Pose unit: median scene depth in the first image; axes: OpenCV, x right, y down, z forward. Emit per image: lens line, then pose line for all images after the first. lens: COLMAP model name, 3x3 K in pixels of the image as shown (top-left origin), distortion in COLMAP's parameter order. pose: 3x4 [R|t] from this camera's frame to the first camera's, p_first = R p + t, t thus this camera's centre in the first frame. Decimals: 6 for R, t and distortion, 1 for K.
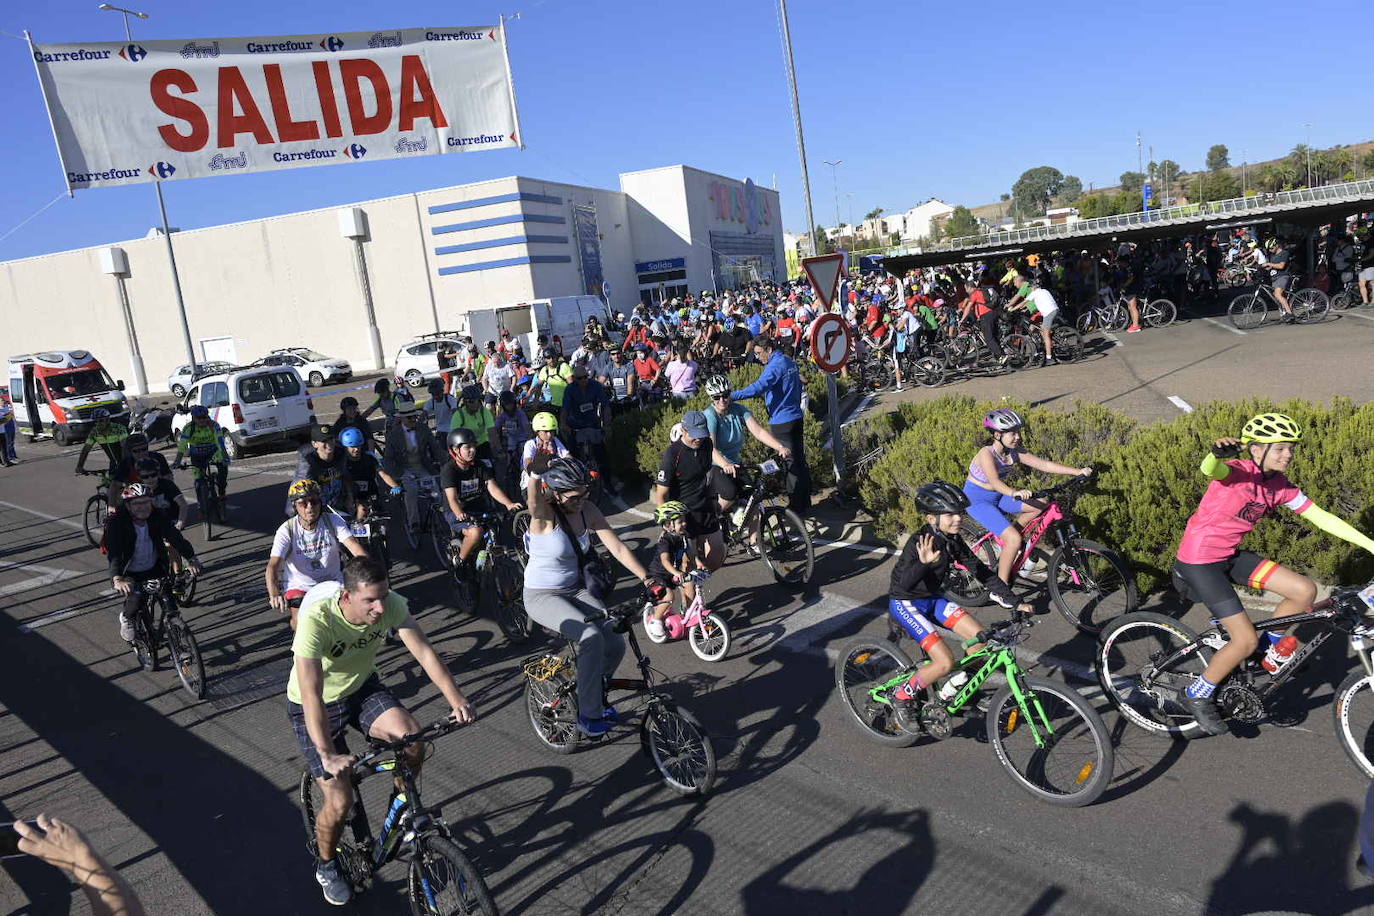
lens RADIAL K [[1045.4, 0, 685.8], [0, 1045.4, 470.3], [0, 0, 1]] dist [-0.000247, -0.003860]
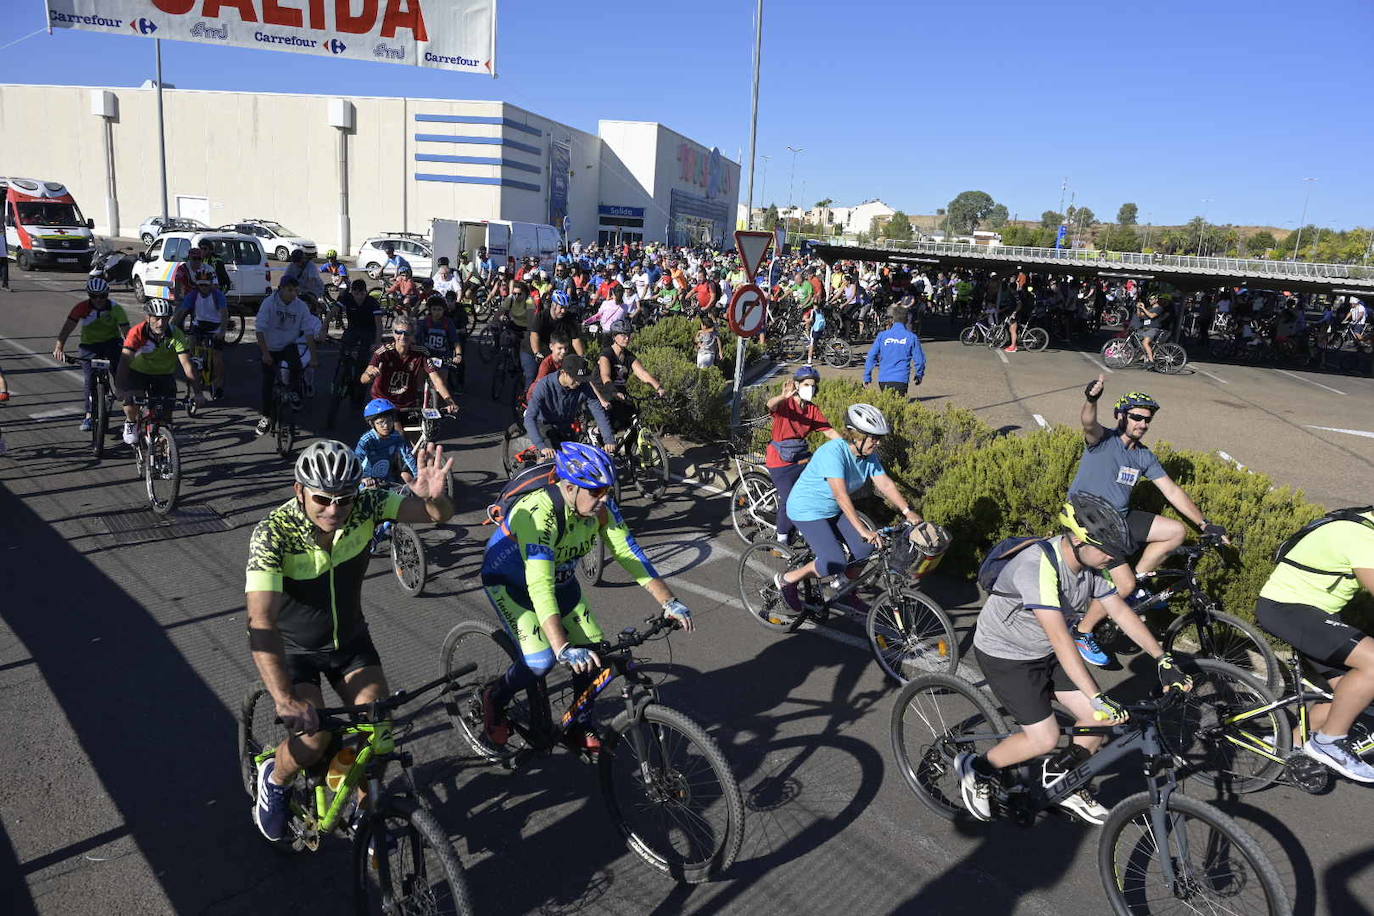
lens RADIAL K [[946.1, 0, 687.0], [0, 946.1, 458.0], [0, 0, 1]] dist [-0.003100, -0.005474]
pose [[0.980957, 0.176269, 0.081560, 0.008417], [-0.180382, 0.982515, 0.046106, -0.001527], [-0.072007, -0.059940, 0.995601, 0.000233]]
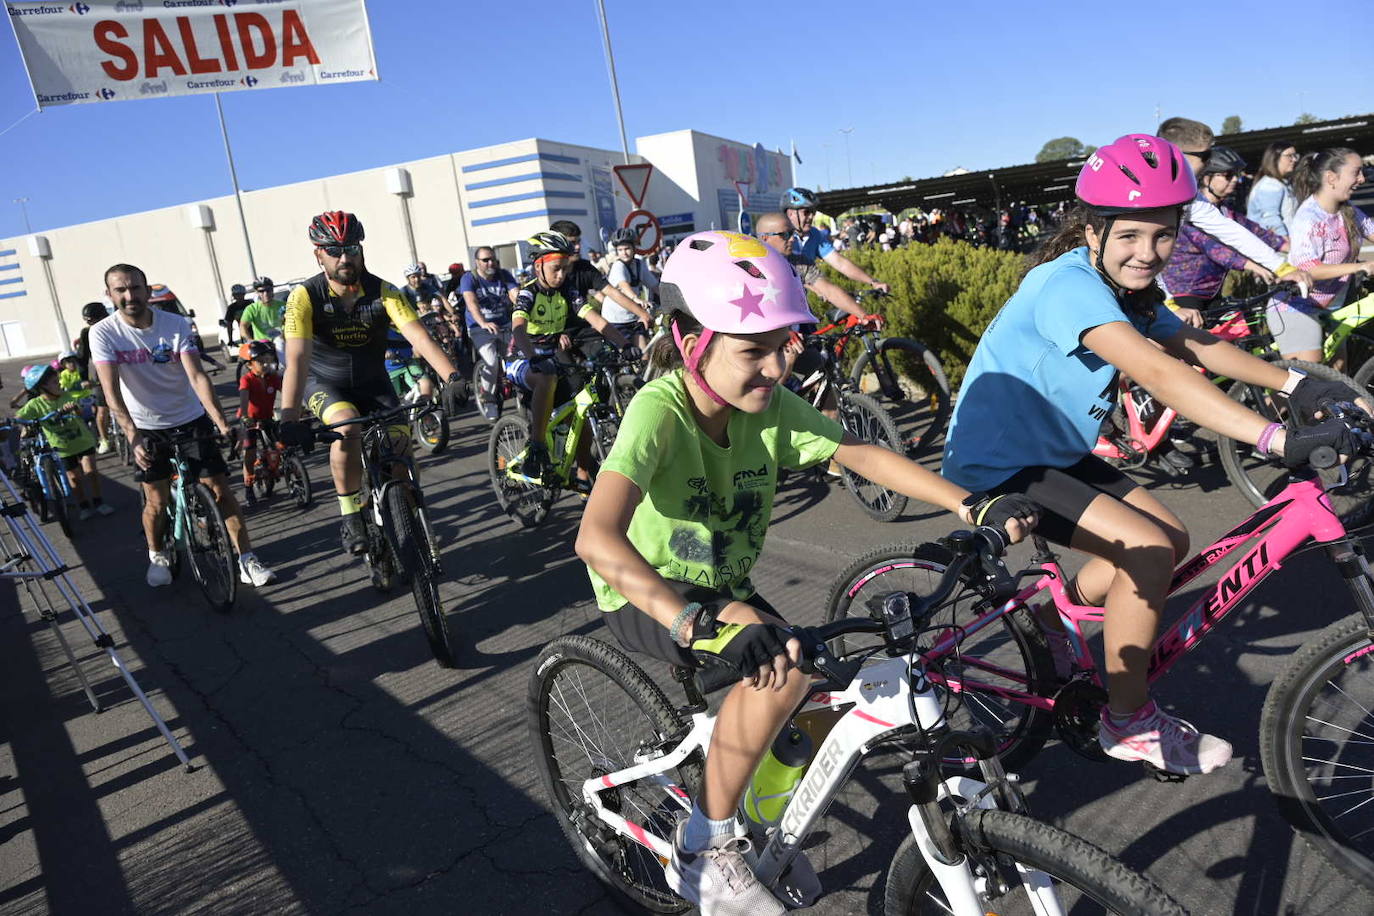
lens RADIAL K [[976.7, 0, 733.7], [0, 976.7, 482.2], [0, 0, 1]] dist [-0.000124, -0.017968]
pose [[0.998661, 0.010527, -0.050655, 0.112868], [-0.008251, 0.998957, 0.044920, 0.045974], [0.051075, -0.044442, 0.997706, -0.076533]]
